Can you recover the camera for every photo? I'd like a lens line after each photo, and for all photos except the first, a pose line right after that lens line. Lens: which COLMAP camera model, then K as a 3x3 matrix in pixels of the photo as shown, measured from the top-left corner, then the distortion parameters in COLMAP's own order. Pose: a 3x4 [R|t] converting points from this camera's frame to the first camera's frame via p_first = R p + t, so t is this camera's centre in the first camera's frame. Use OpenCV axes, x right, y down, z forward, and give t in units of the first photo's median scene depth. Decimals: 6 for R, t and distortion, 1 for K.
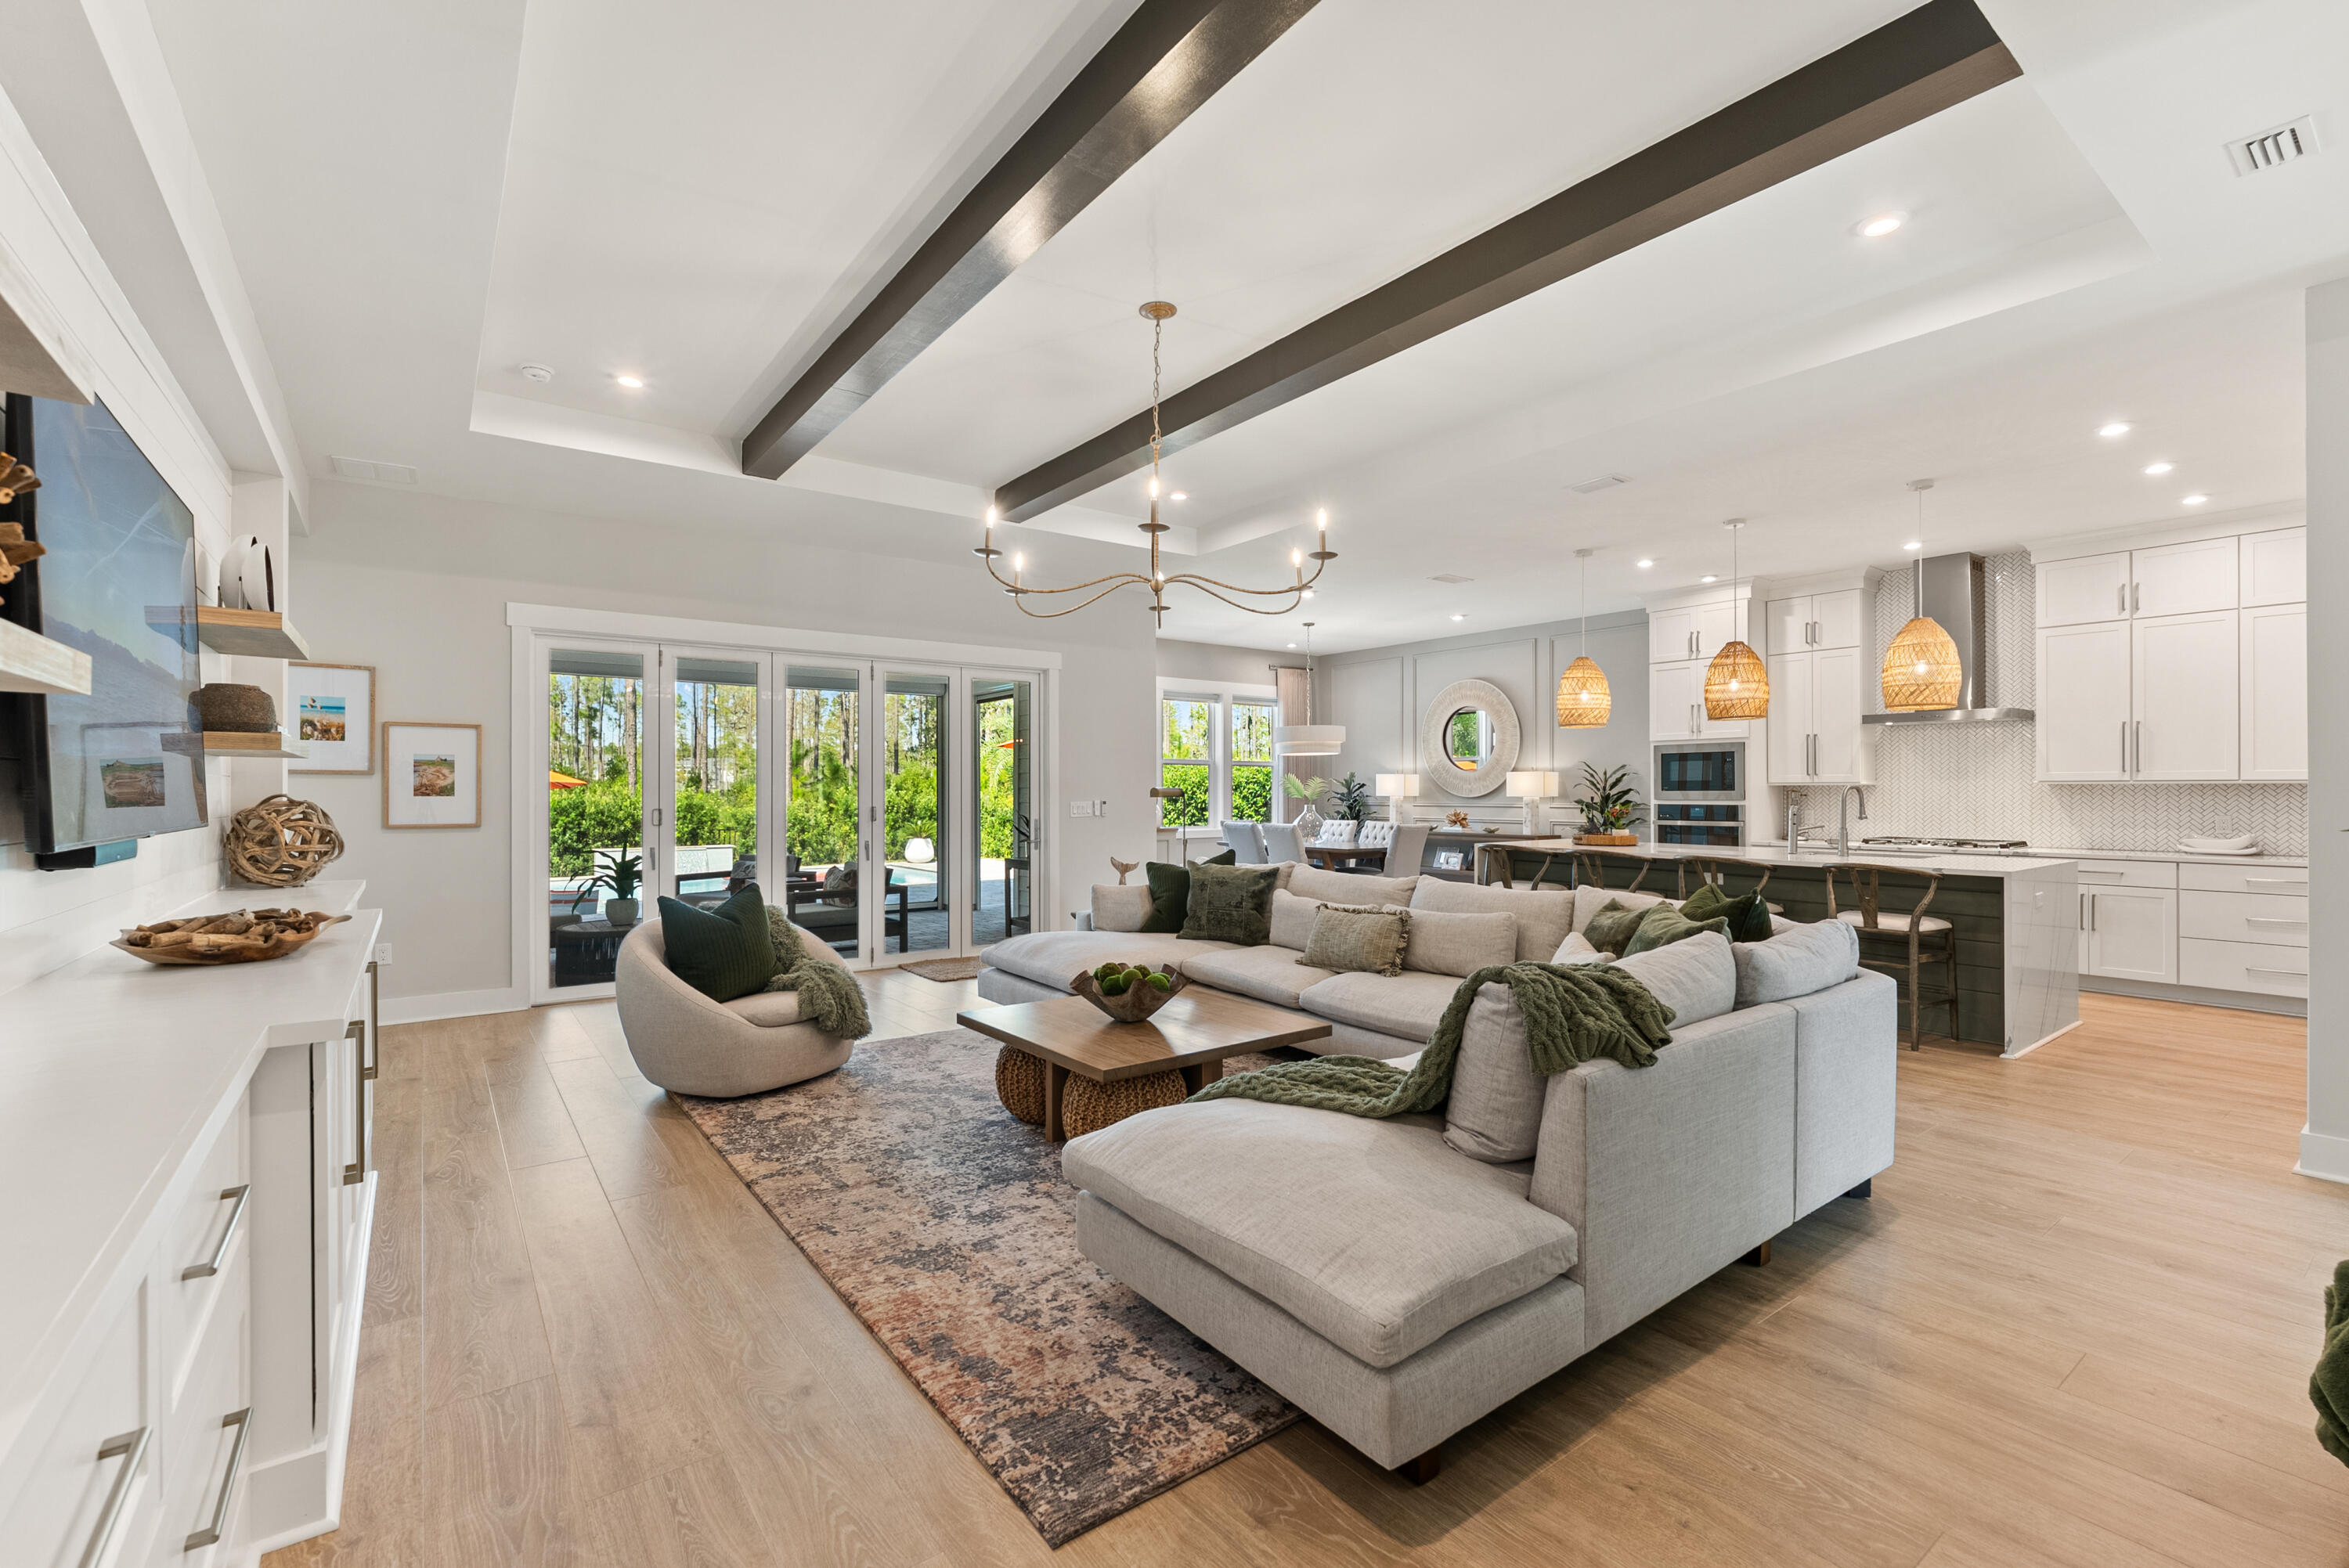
lens RADIAL K [[1016.9, 0, 1176.5], [0, 1016.9, 781.5], [0, 0, 1]] dist [0.002319, 0.000119]
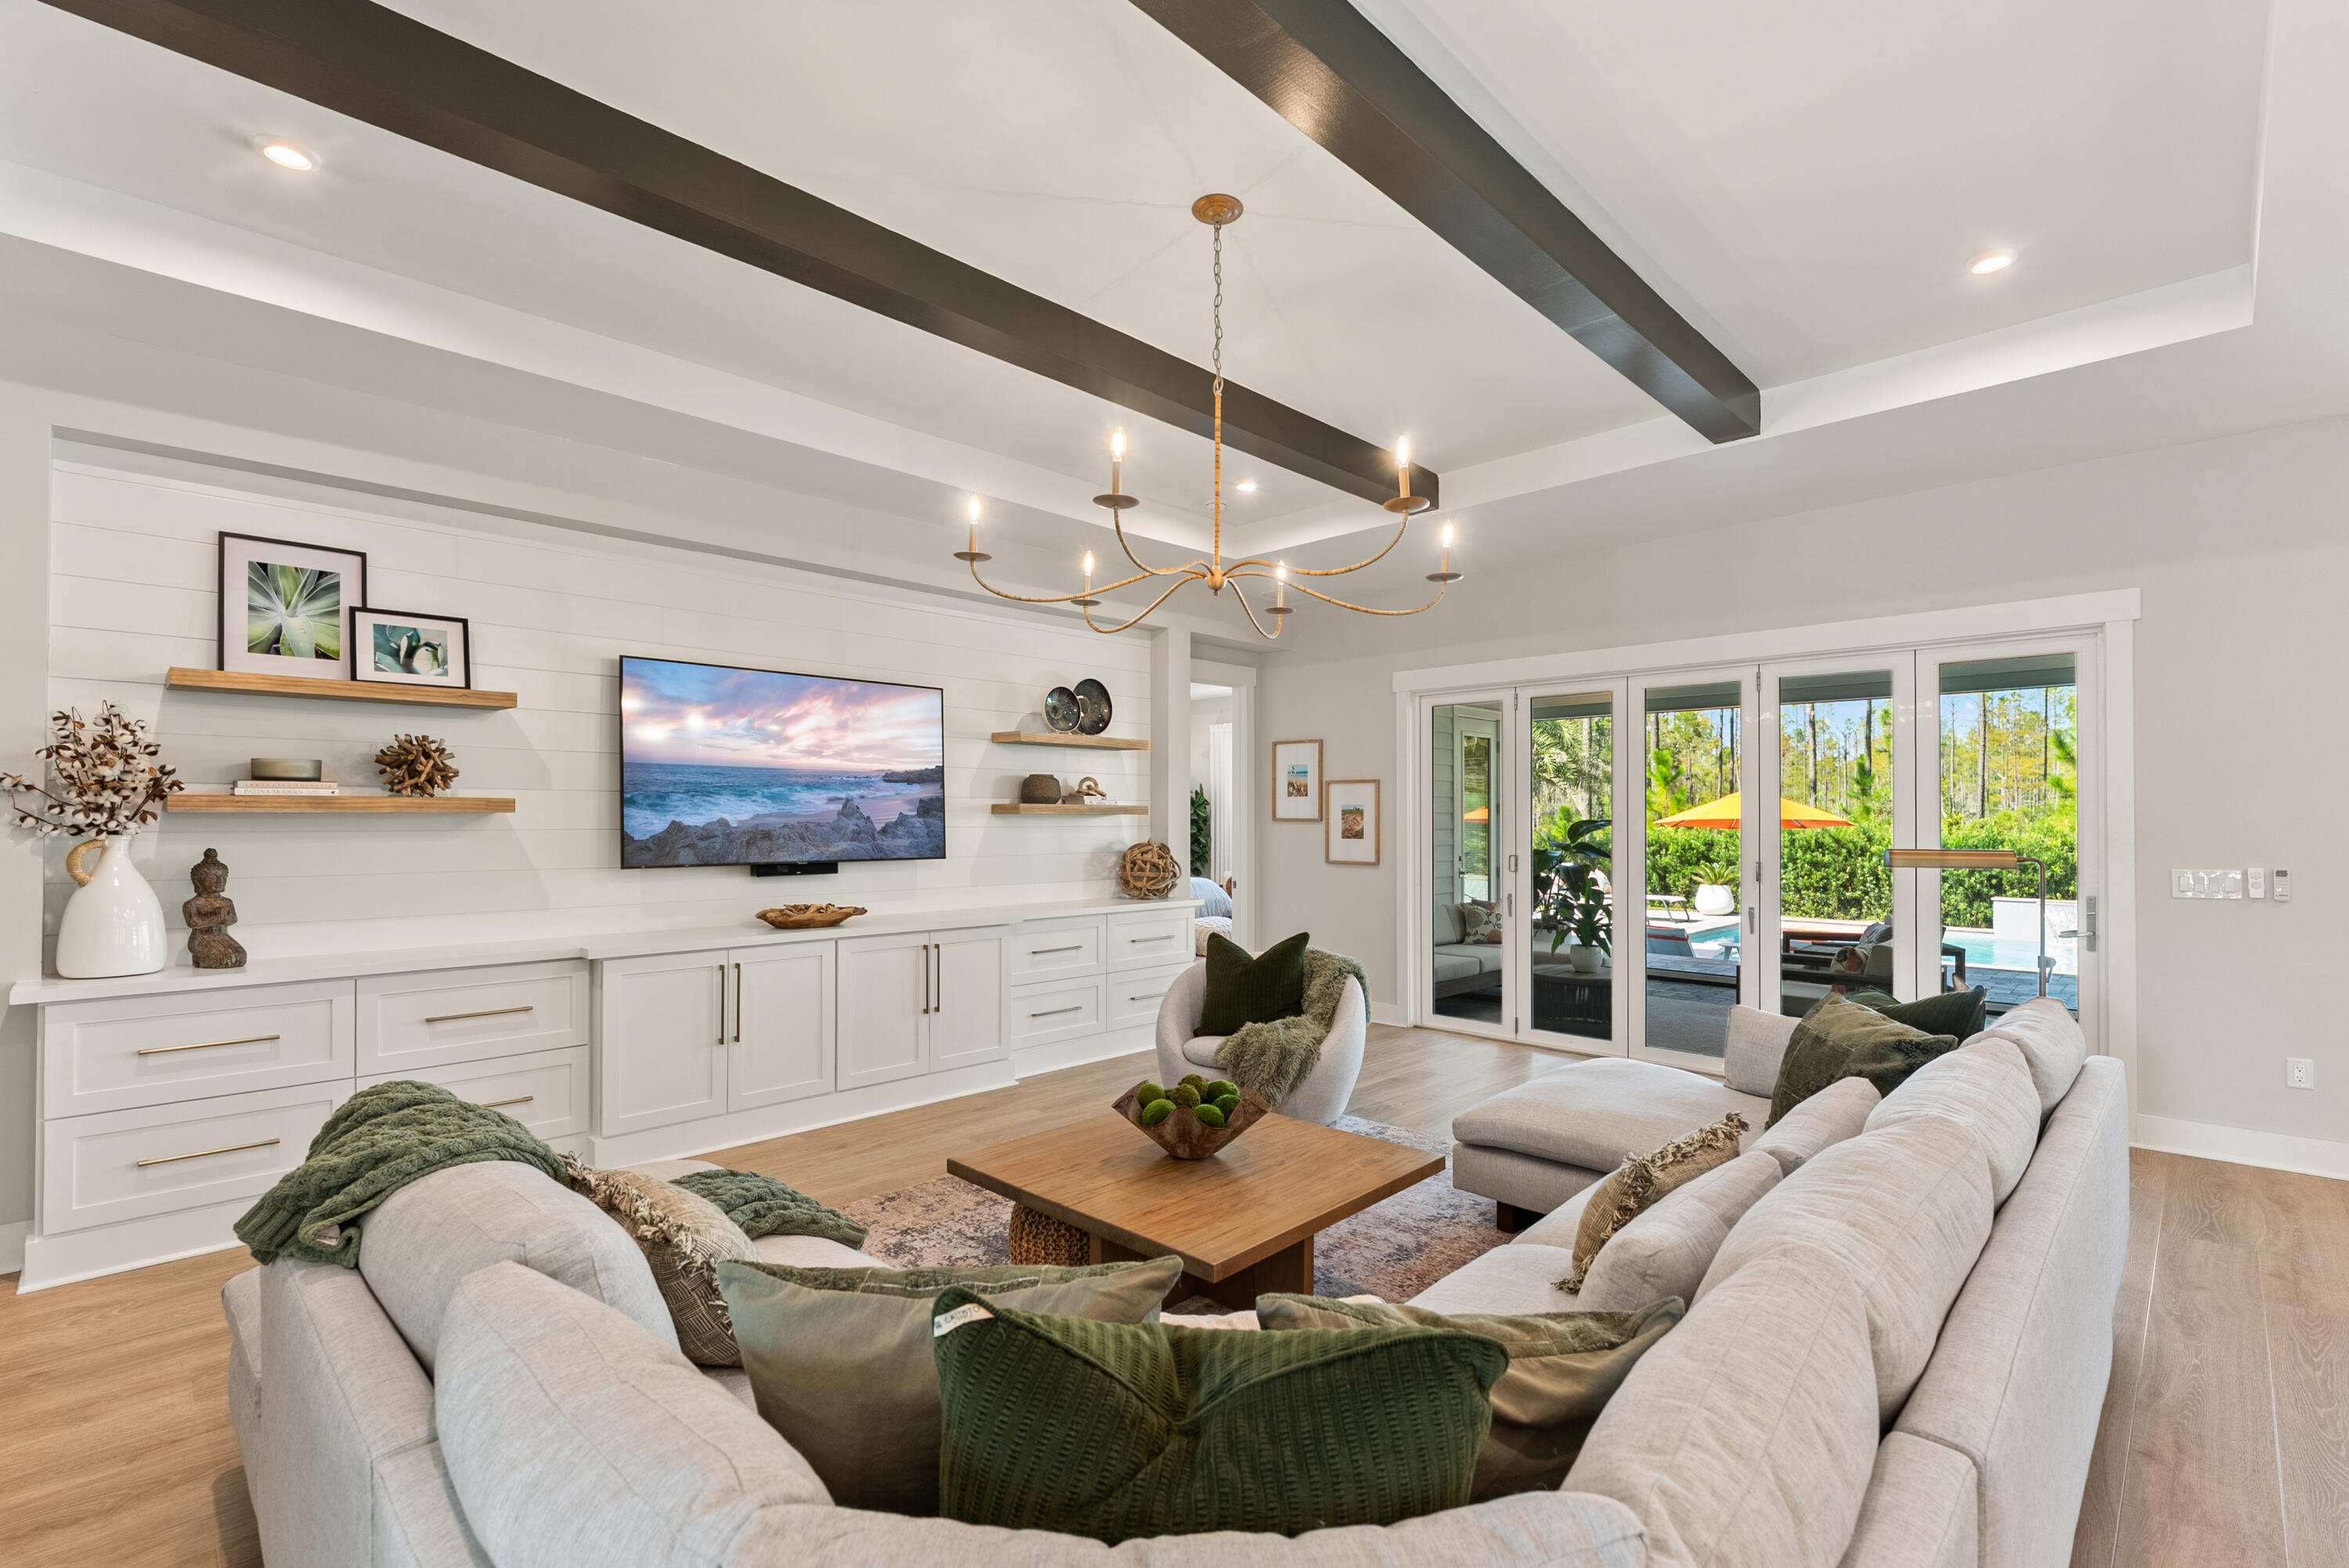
lens RADIAL K [[1062.4, 0, 1175.8], [0, 1062.4, 802.1], [0, 0, 1]] dist [0.001972, 0.000197]
pose [[0.143308, -0.013063, -0.989592, 0.386293], [0.007706, 0.999897, -0.012083, -0.012116], [0.989648, -0.005894, 0.143394, 0.447278]]
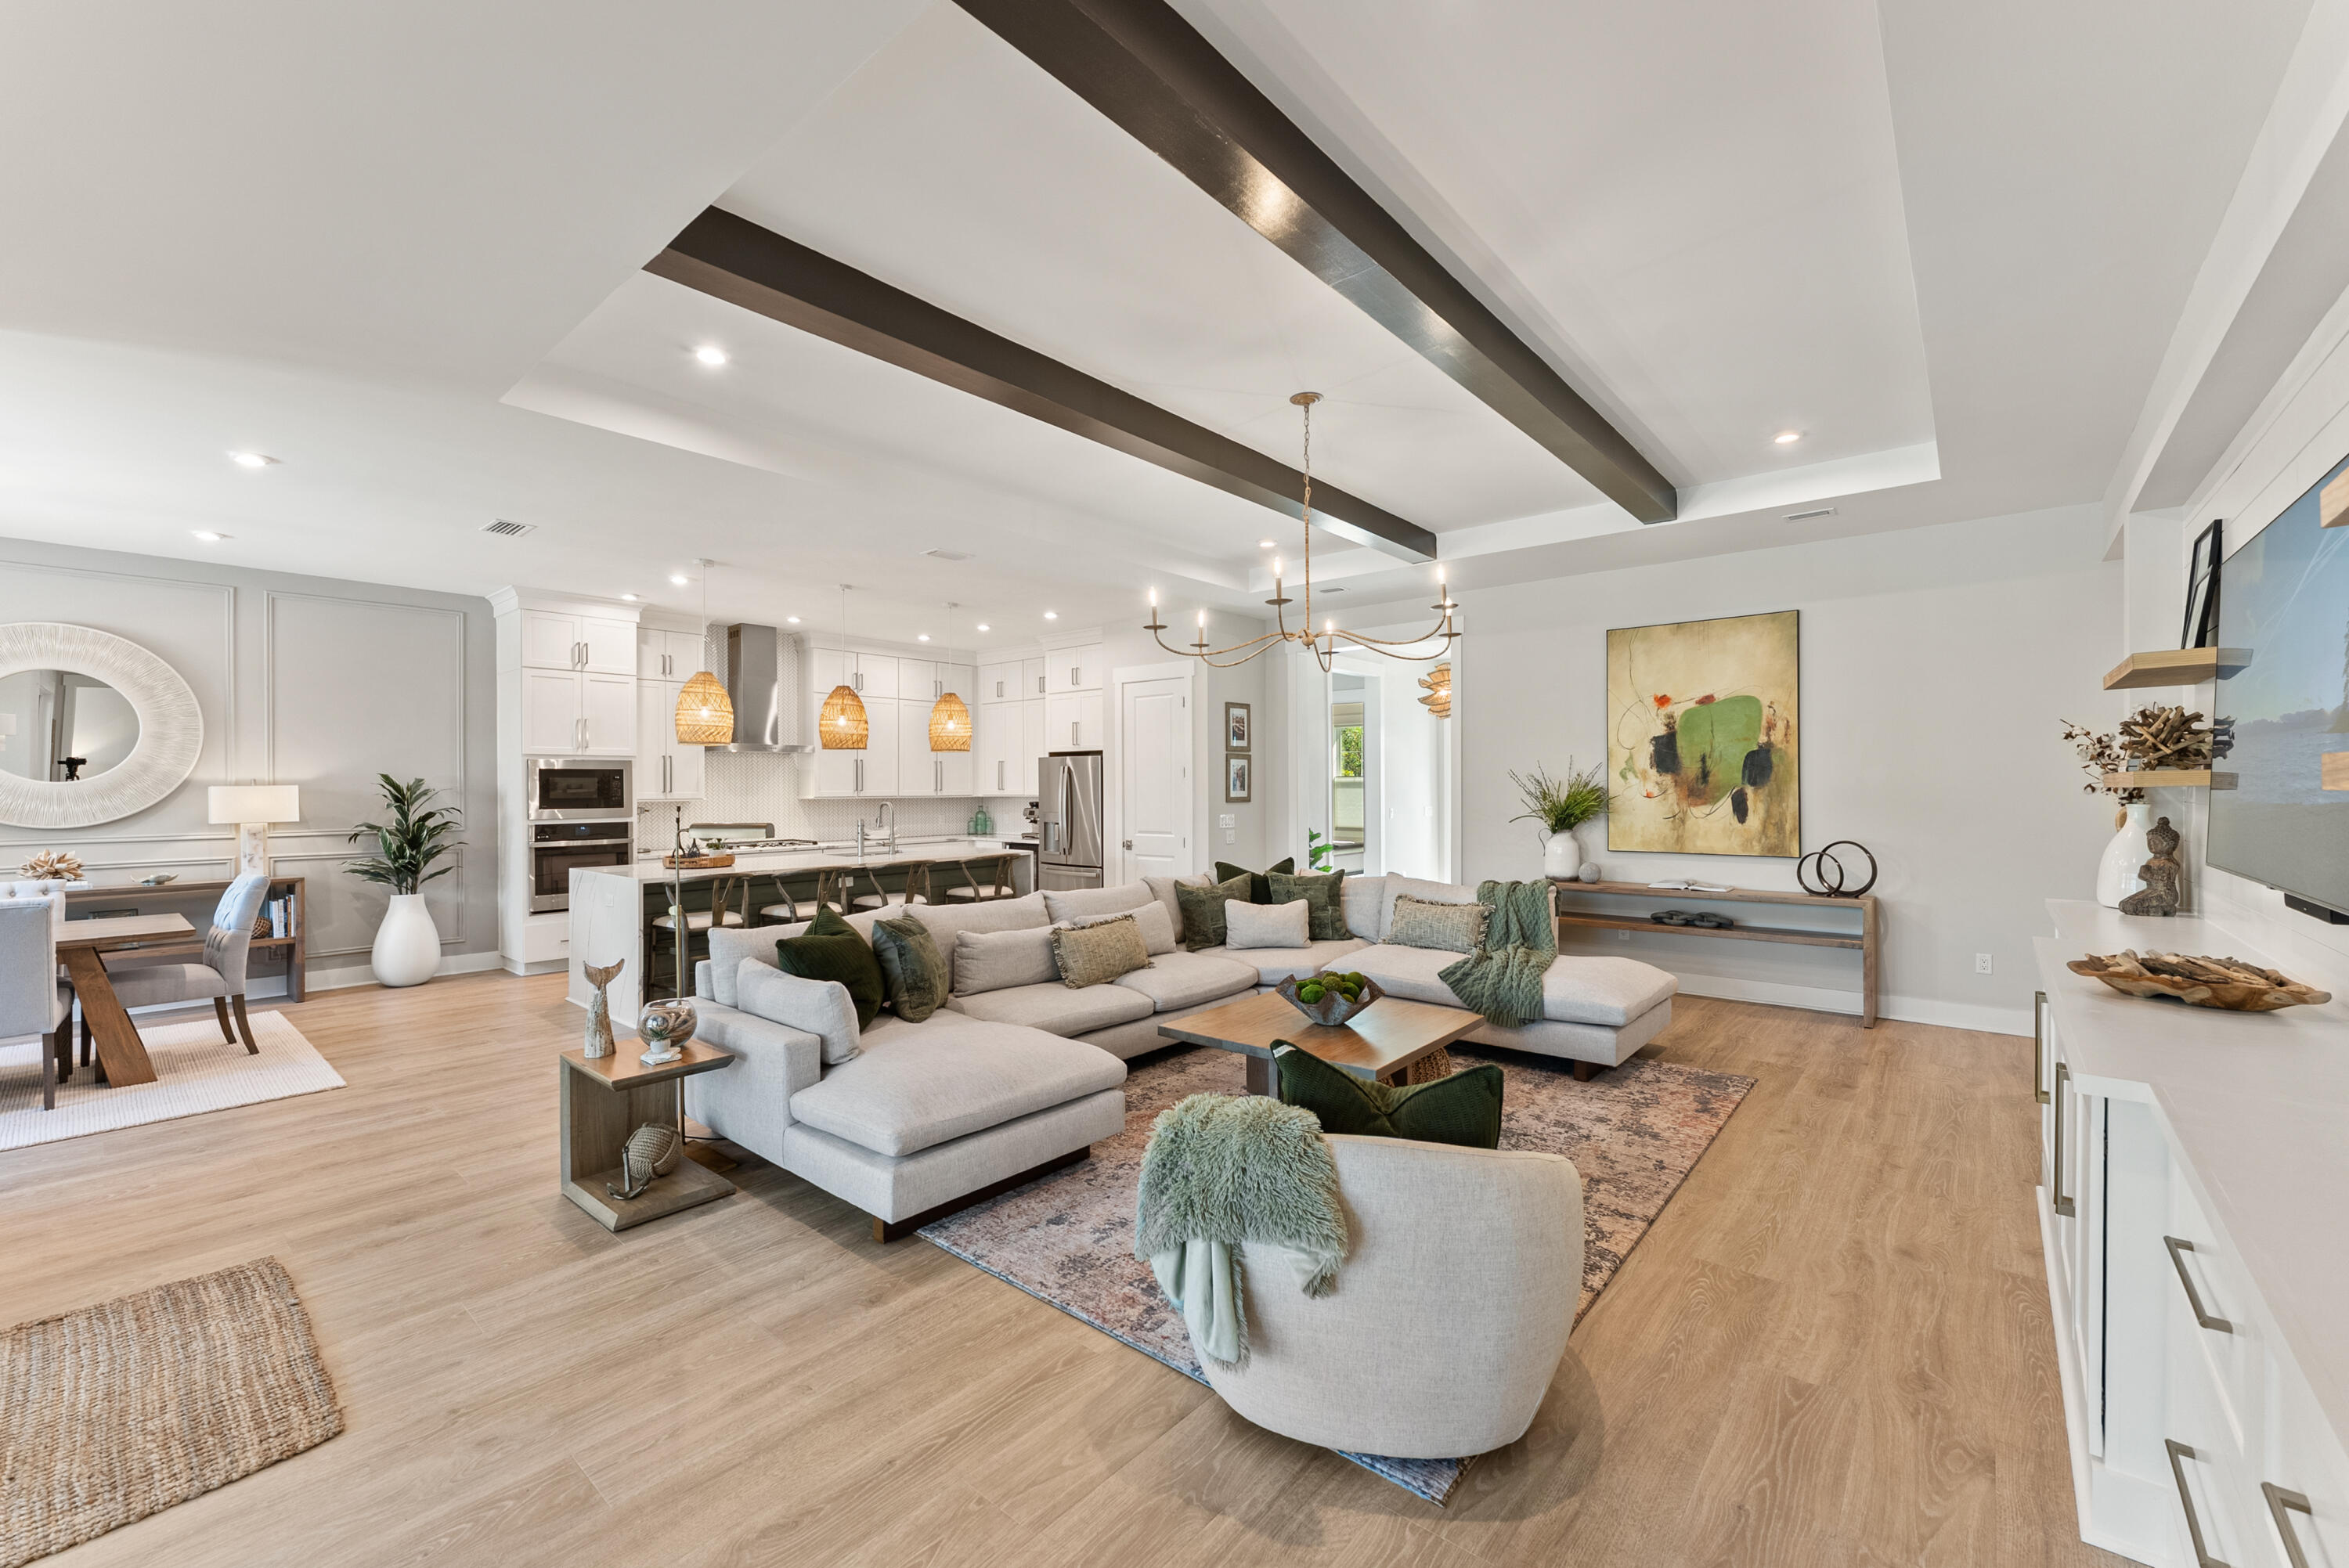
lens RADIAL K [[947.1, 0, 1177.4], [0, 947.1, 791.8], [0, 0, 1]] dist [-0.007637, -0.000030]
pose [[-0.220607, -0.003844, 0.975355, -0.524003], [-0.002754, 0.999991, 0.003318, -0.012525], [-0.975359, -0.001954, -0.220616, 0.711505]]
